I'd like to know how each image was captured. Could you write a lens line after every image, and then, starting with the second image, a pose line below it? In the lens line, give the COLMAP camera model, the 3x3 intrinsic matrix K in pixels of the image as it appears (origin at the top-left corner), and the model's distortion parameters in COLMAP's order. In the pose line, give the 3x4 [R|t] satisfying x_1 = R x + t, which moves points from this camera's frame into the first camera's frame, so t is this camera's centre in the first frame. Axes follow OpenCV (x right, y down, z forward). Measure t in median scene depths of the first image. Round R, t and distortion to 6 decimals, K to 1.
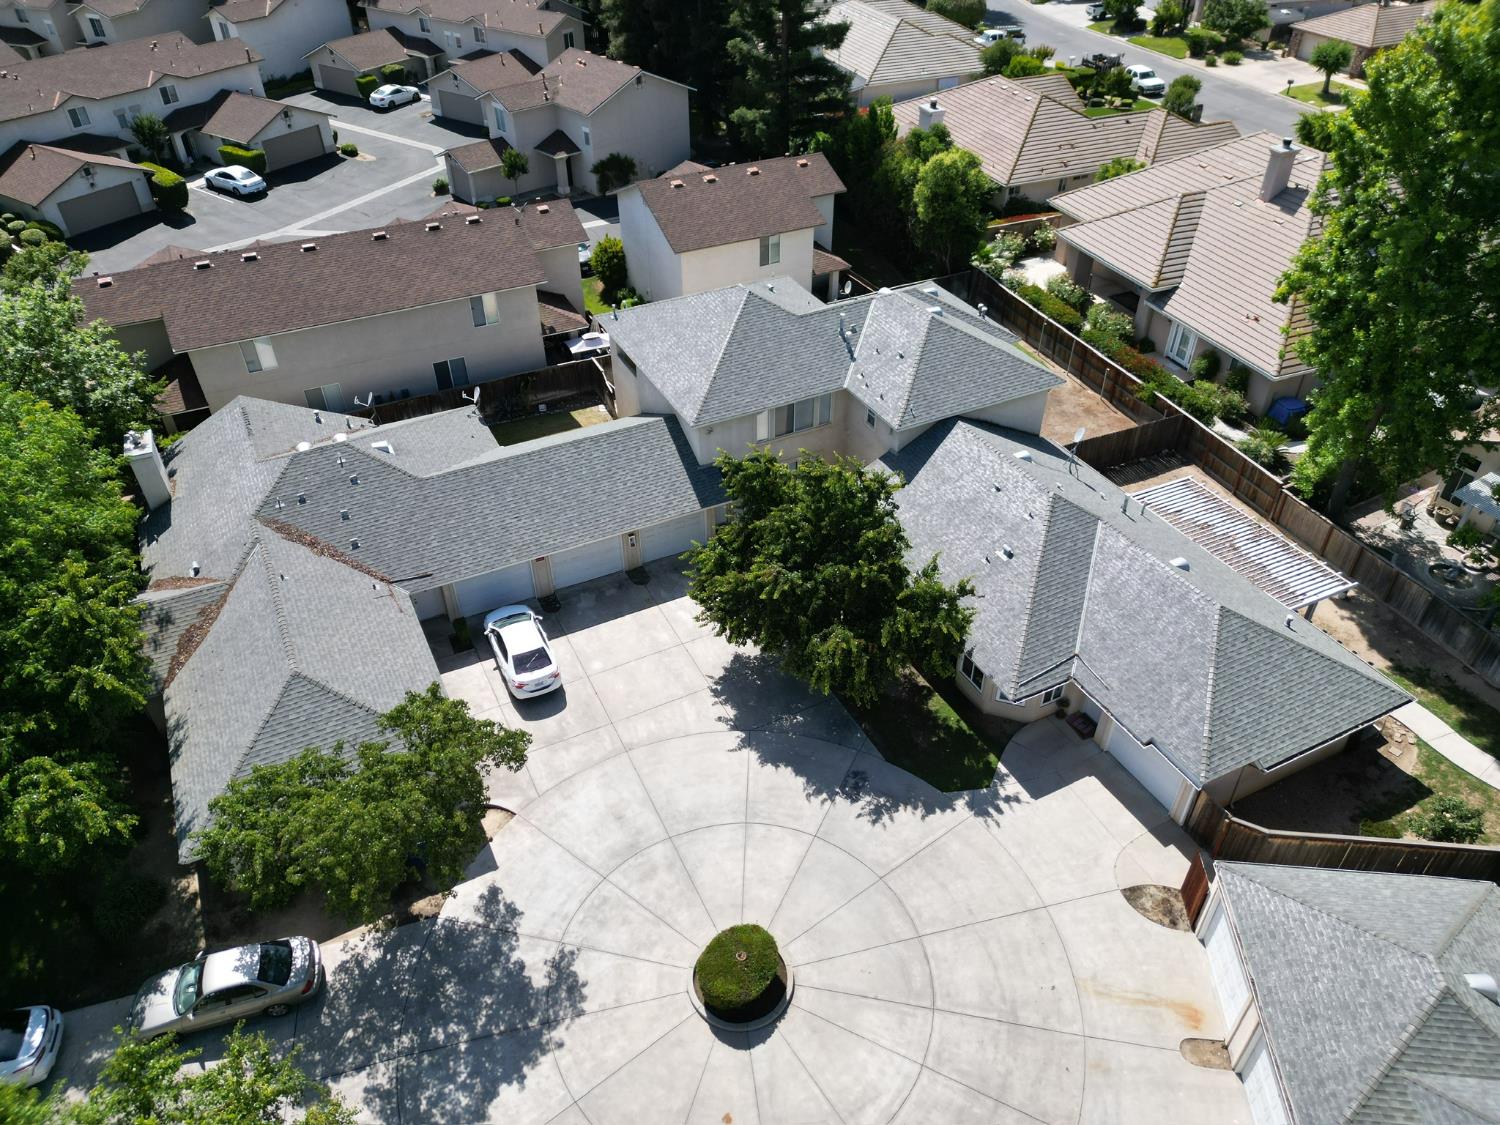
lens RADIAL K [[1056.2, 0, 746.4], [0, 1056.2, 565.9], [0, 0, 1]] dist [0.101102, -0.116475]
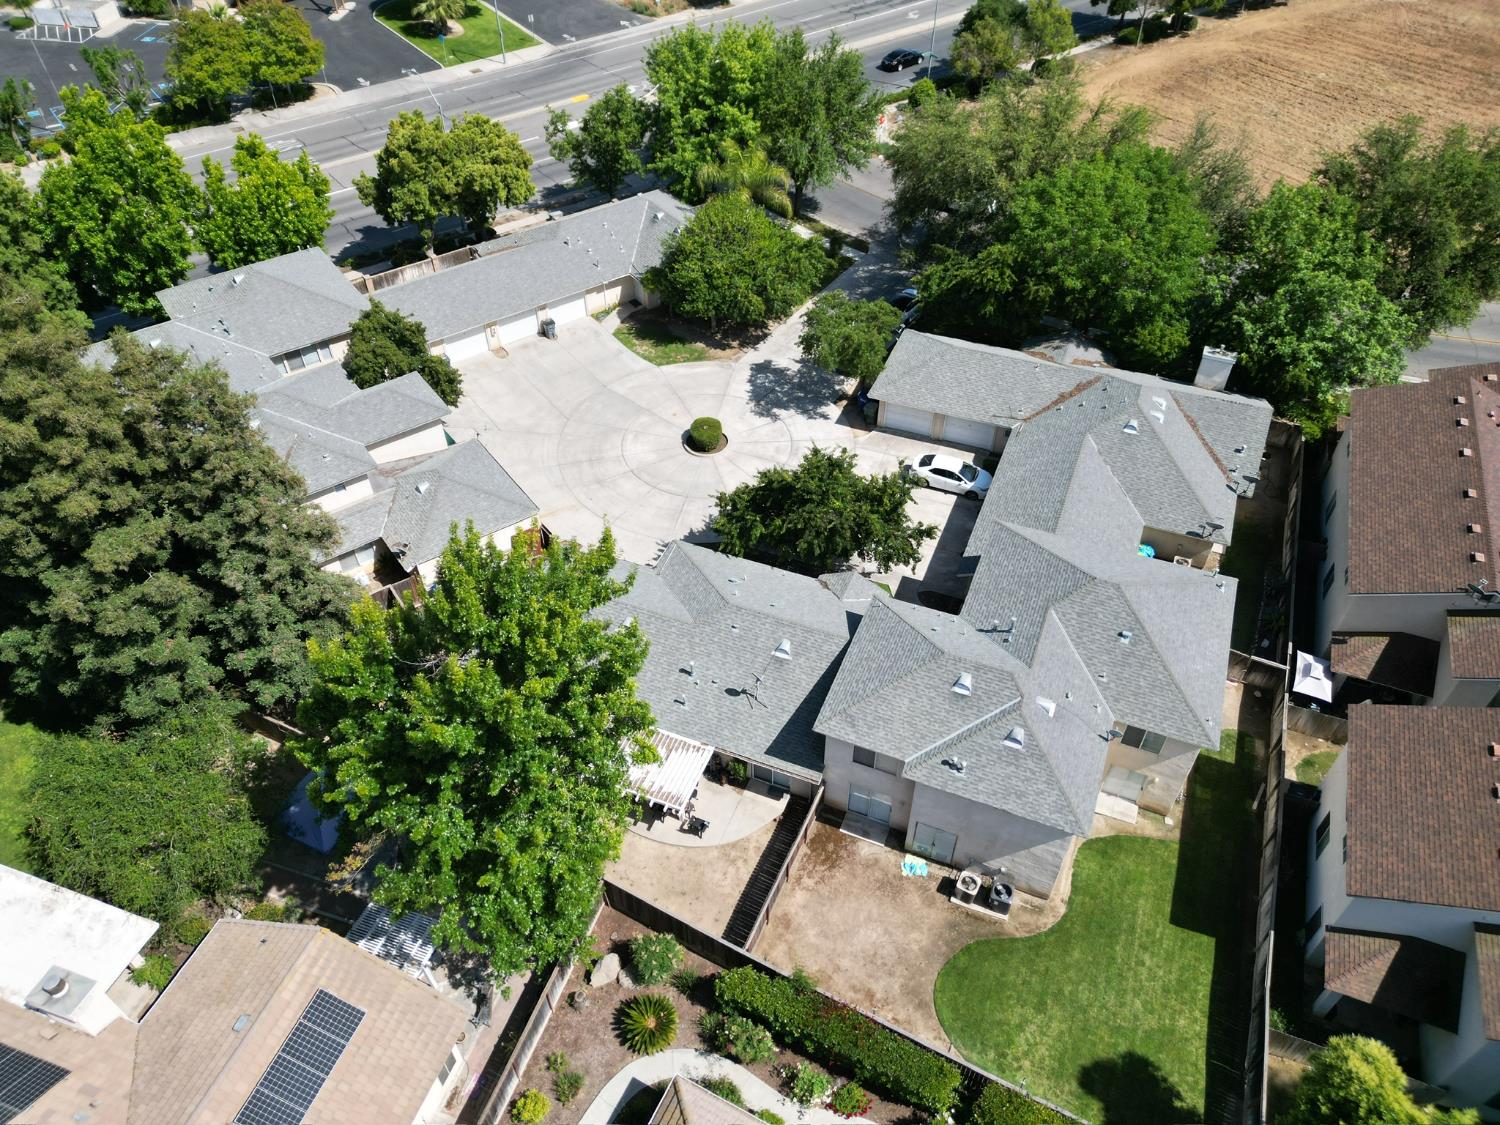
lens RADIAL K [[1057.1, 0, 750.0], [0, 1057.1, 562.5], [0, 0, 1]] dist [0.074250, -0.033807]
pose [[-0.754883, 0.460435, -0.467067, 0.900676], [-0.400512, 0.240314, 0.884217, -1.292903], [0.519367, 0.854546, 0.003000, 1.056518]]
